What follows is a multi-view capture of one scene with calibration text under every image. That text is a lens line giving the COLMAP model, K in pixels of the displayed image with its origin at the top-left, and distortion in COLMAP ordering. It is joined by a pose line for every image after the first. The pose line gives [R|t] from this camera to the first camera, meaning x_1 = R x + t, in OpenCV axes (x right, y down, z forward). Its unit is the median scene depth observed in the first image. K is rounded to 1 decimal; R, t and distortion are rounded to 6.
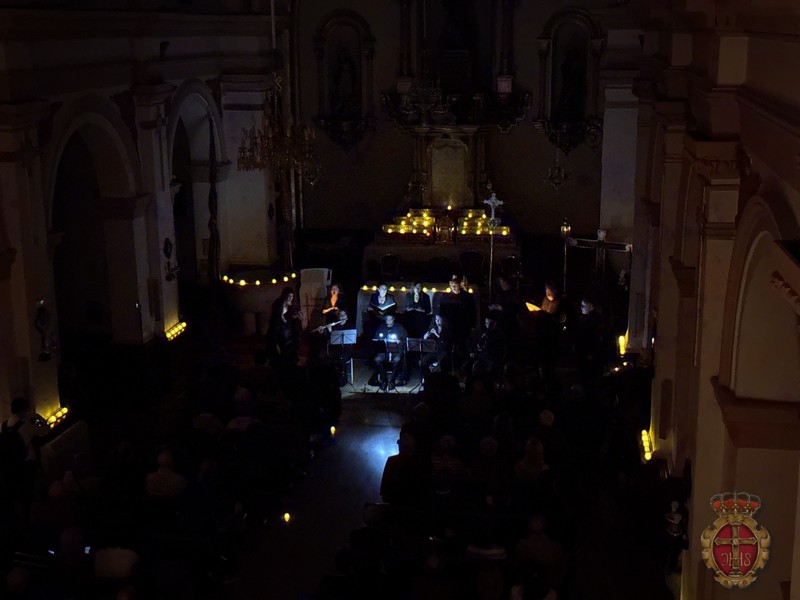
lens RADIAL K [[1124.3, 0, 395.5], [0, 1124.3, 313.6], [0, 0, 1]] dist [0.032475, 0.000000]
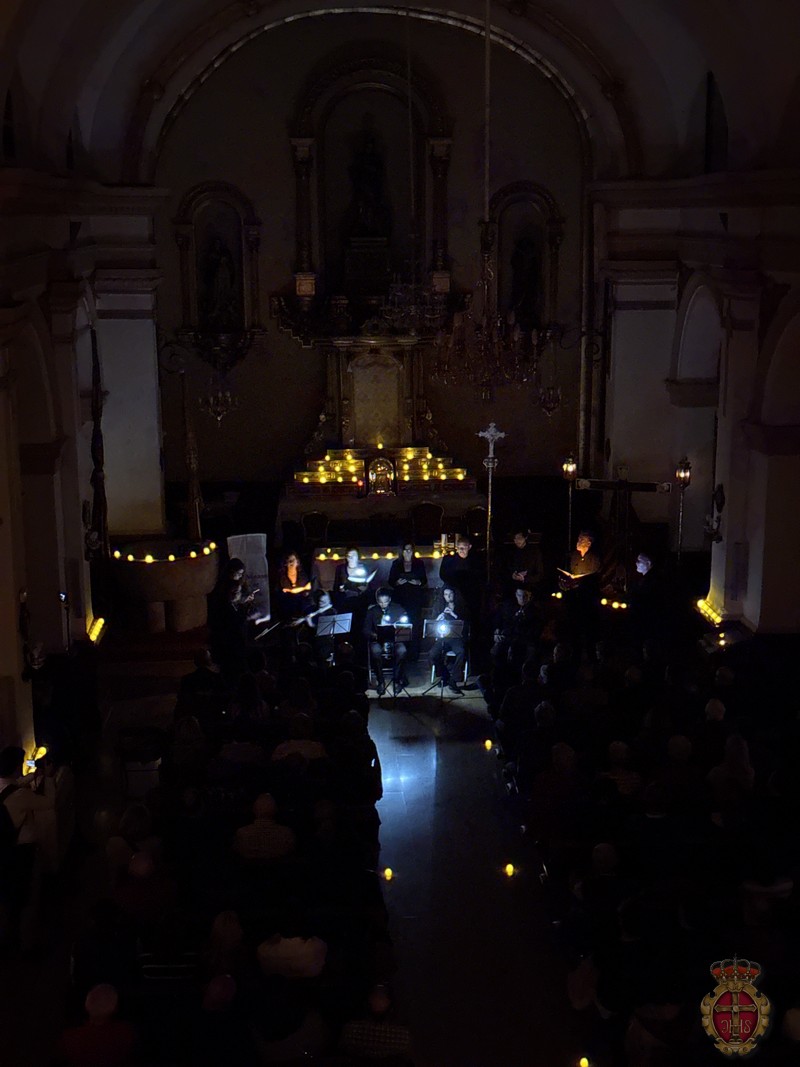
lens RADIAL K [[1499.6, 0, 395.2], [0, 1499.6, 537.2], [0, 0, 1]] dist [0.032475, 0.000000]
pose [[0.970371, -0.048657, 0.236670, -0.203735], [0.057911, 0.997799, -0.032305, -0.001627], [-0.234577, 0.045054, 0.971053, 0.040208]]
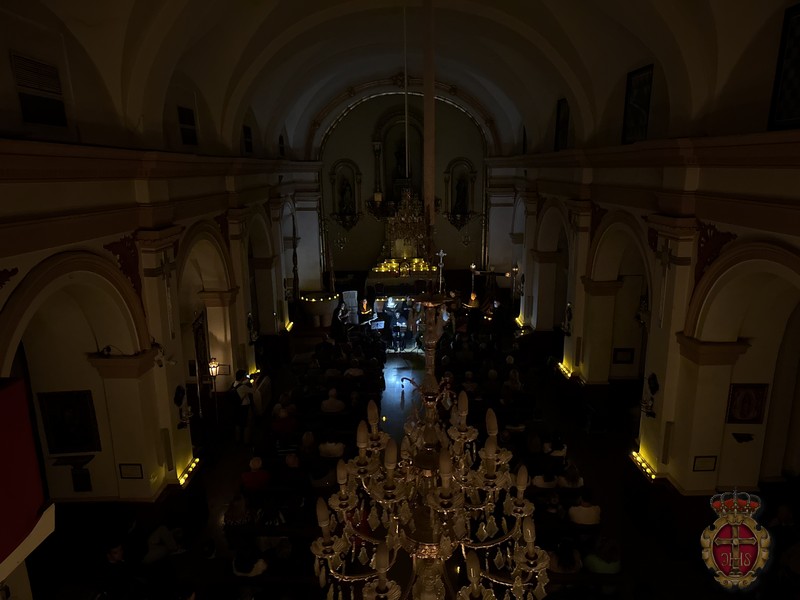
lens RADIAL K [[562.3, 0, 400.9], [0, 562.3, 305.6], [0, 0, 1]] dist [0.033325, -0.053897]
pose [[0.984822, -0.045684, 0.167448, -0.146396], [0.047650, 0.998834, -0.007736, -0.003367], [-0.166899, 0.015598, 0.985851, 0.024938]]
